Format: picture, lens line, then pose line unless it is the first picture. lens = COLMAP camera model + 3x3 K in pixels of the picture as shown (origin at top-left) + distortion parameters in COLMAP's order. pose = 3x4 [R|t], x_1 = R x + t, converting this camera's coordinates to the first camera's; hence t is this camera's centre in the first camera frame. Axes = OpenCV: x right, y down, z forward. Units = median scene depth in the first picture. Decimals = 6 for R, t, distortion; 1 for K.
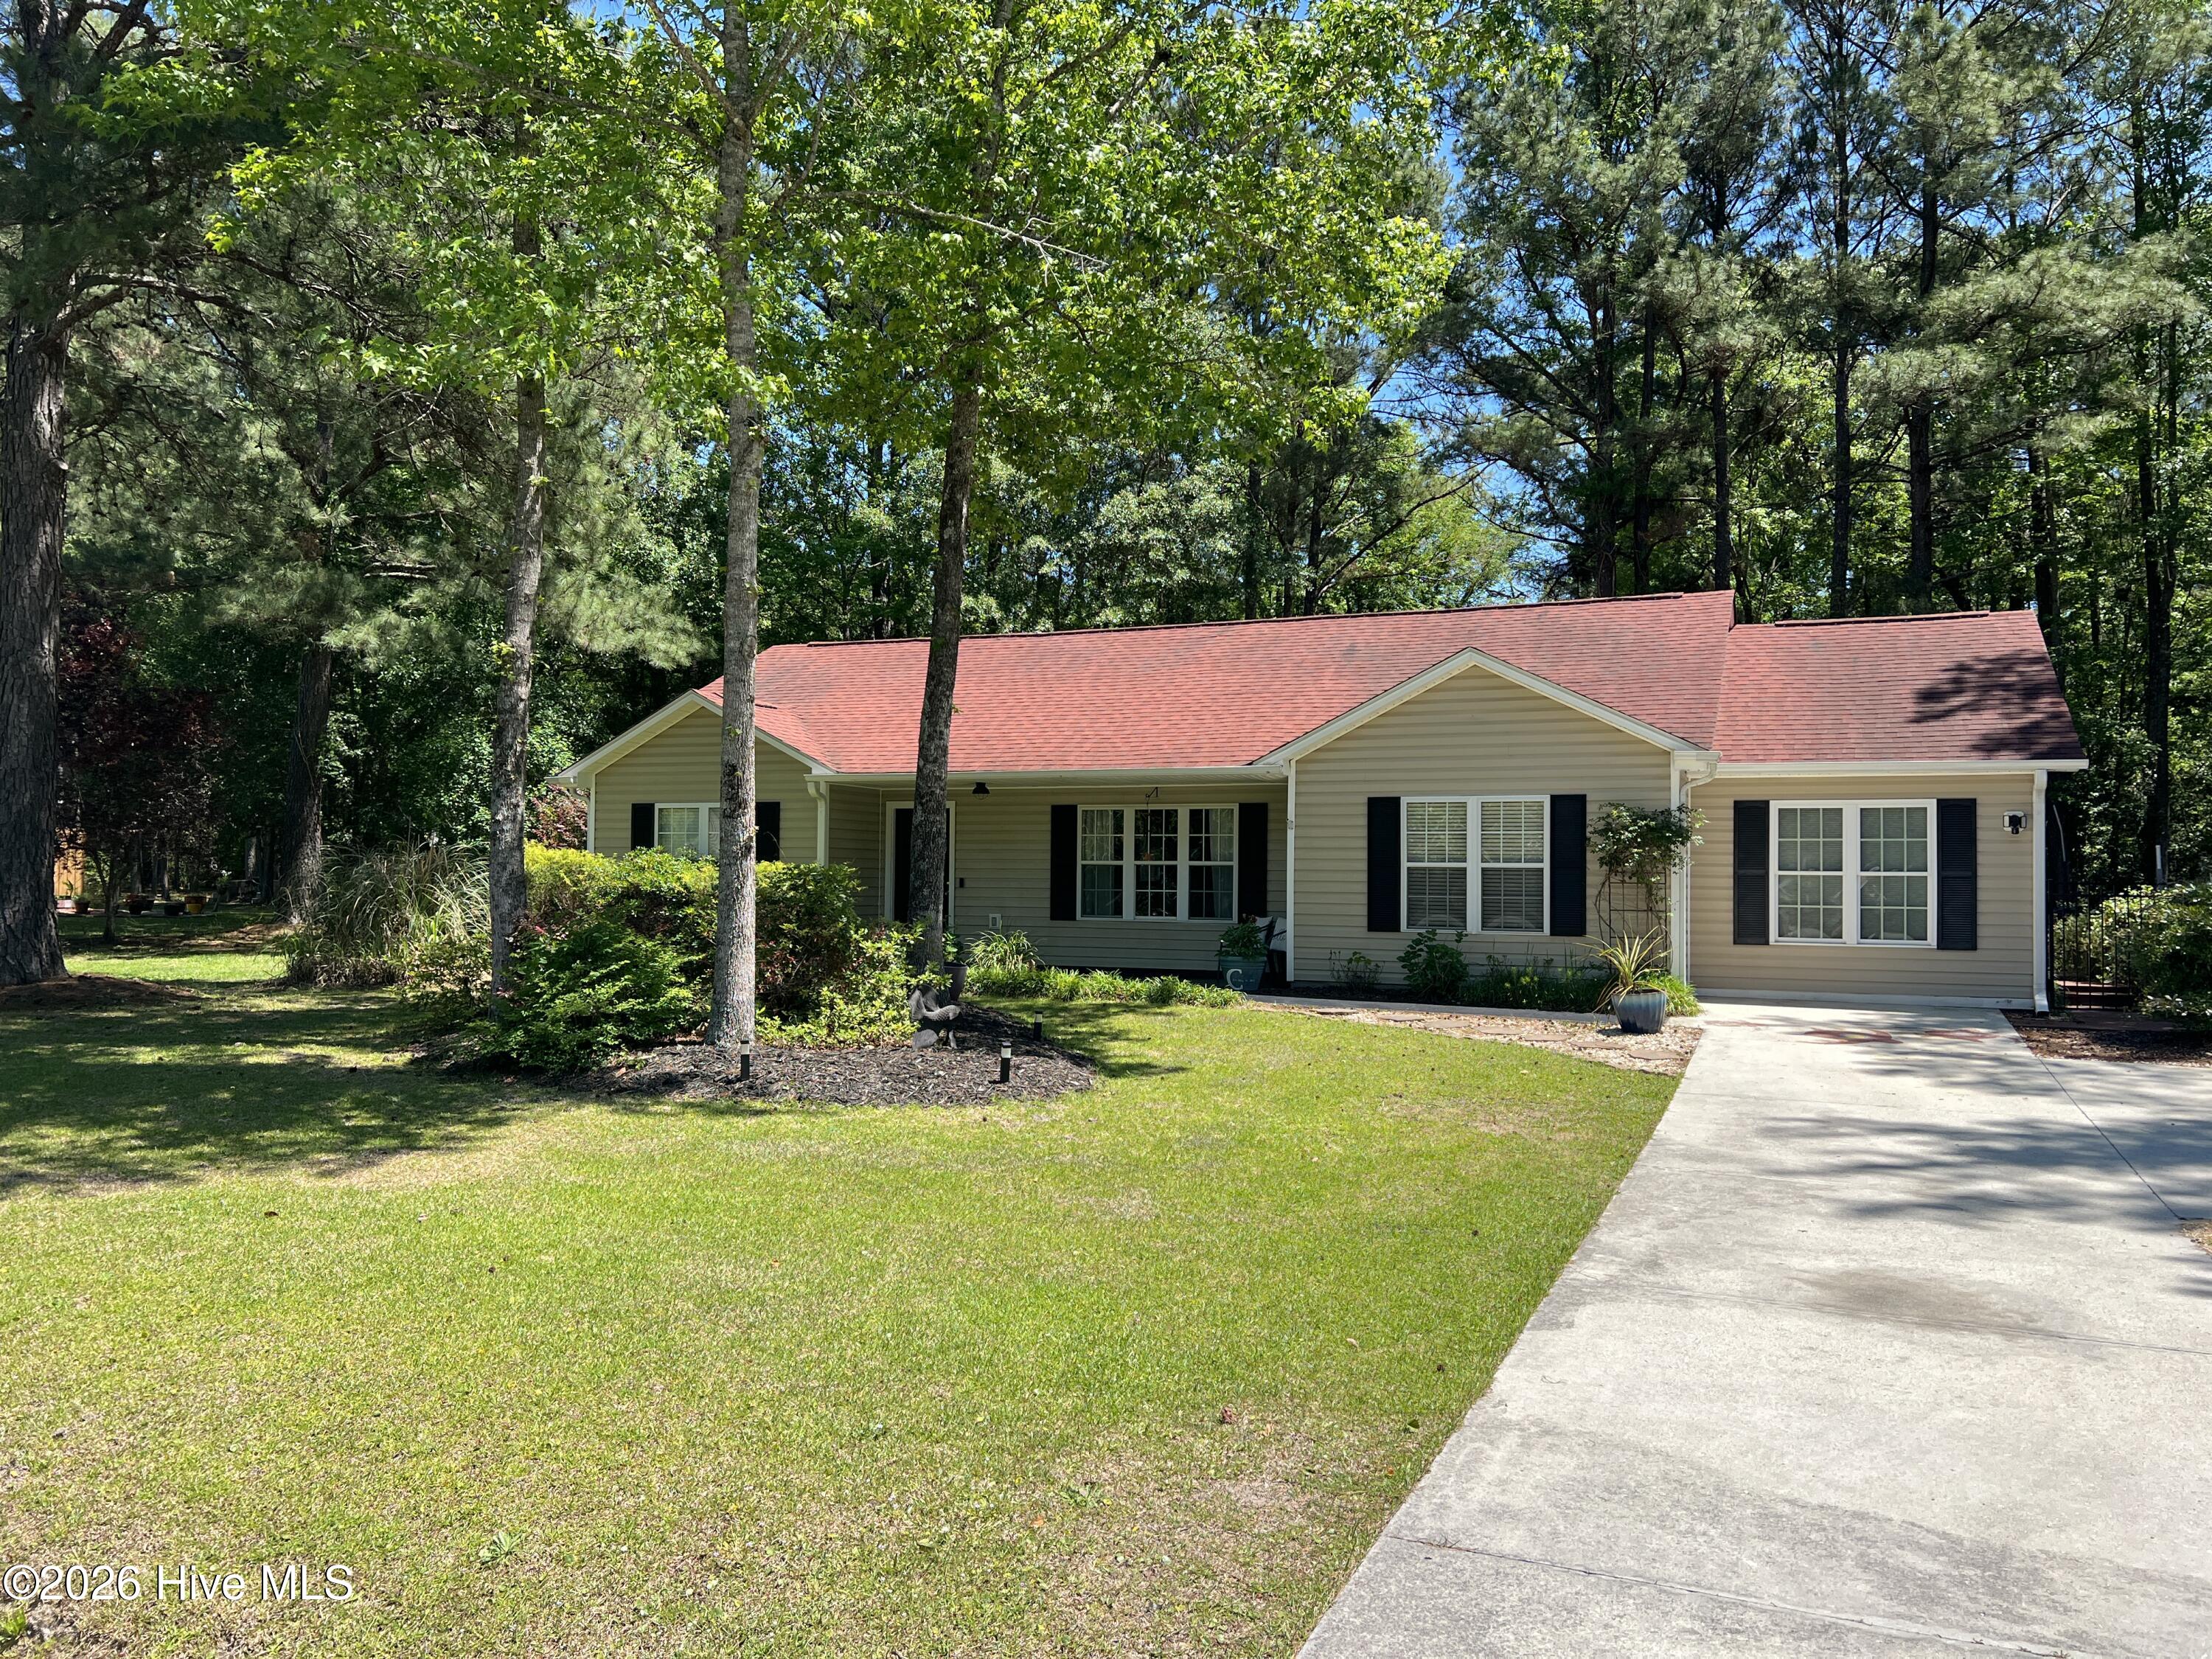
lens RADIAL K [[1669.9, 0, 1106.0], [0, 1669.9, 829.5], [0, 0, 1]] dist [-0.002071, 0.000057]
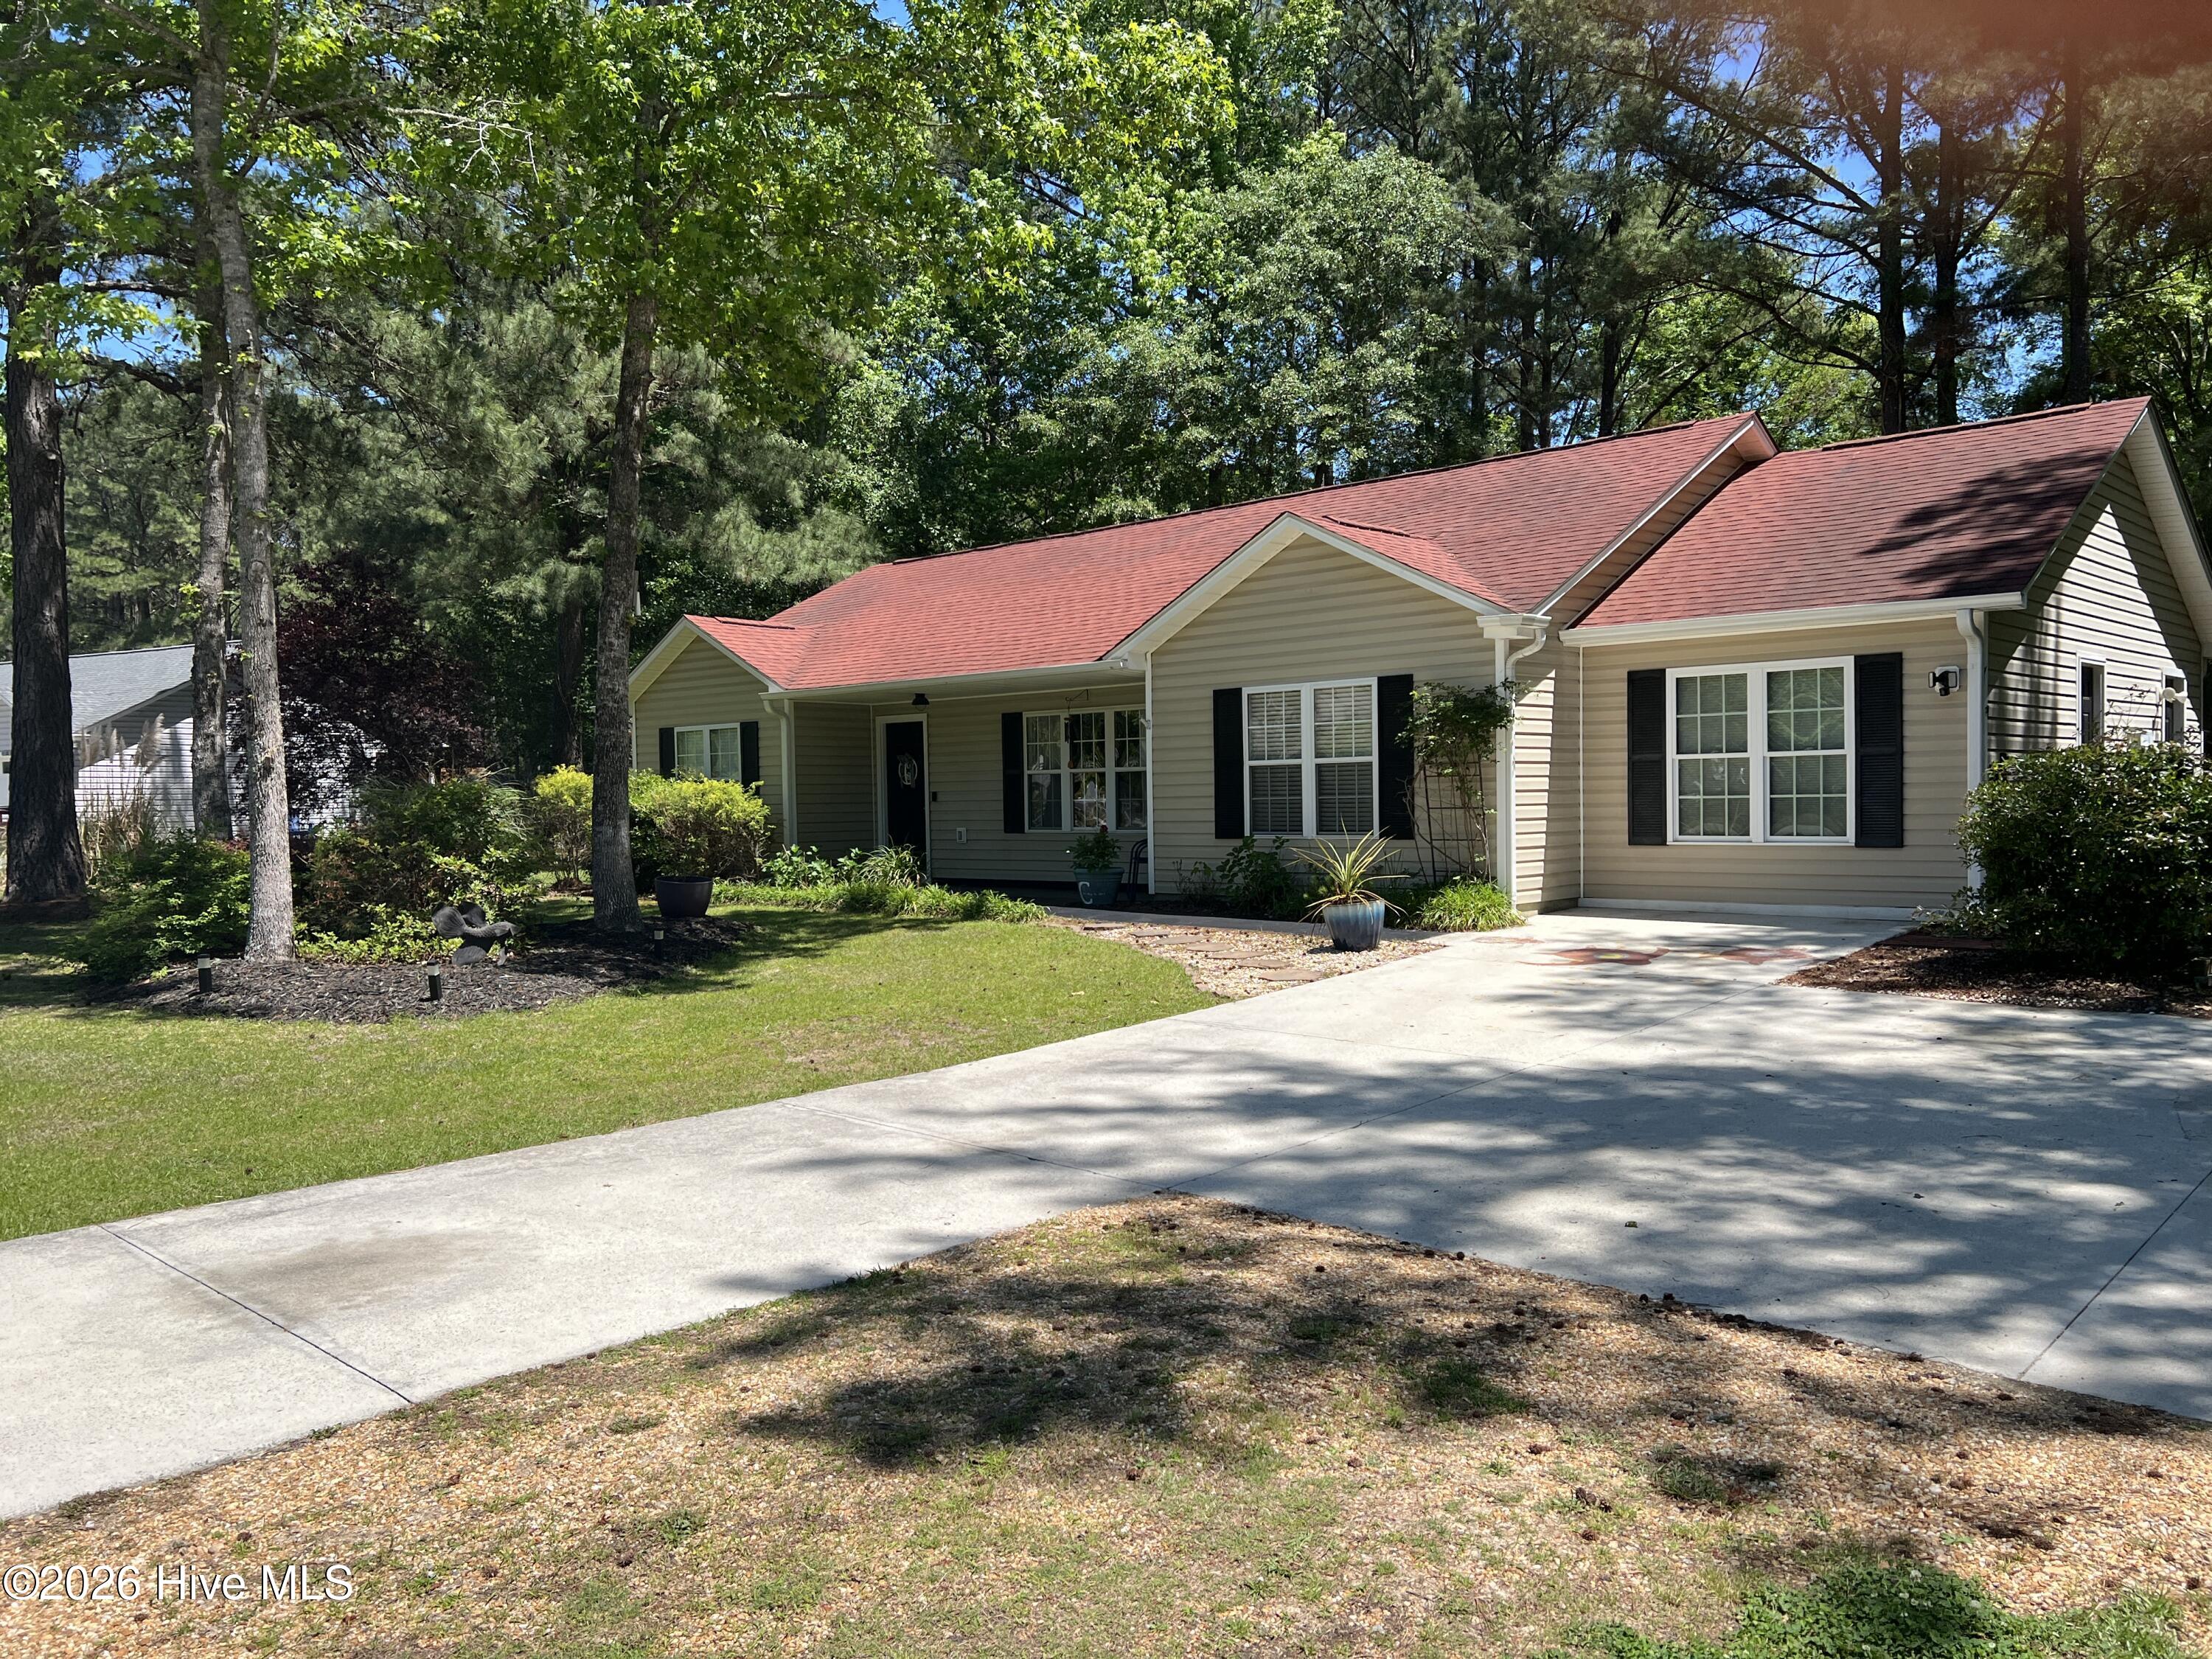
lens RADIAL K [[1638.8, 0, 1106.3], [0, 1638.8, 918.9], [0, 0, 1]] dist [0.004319, 0.001079]
pose [[0.939980, -0.003175, -0.341215, 0.413809], [0.039809, 0.994149, 0.100415, 0.012855], [0.338899, -0.107972, 0.934606, 0.142050]]
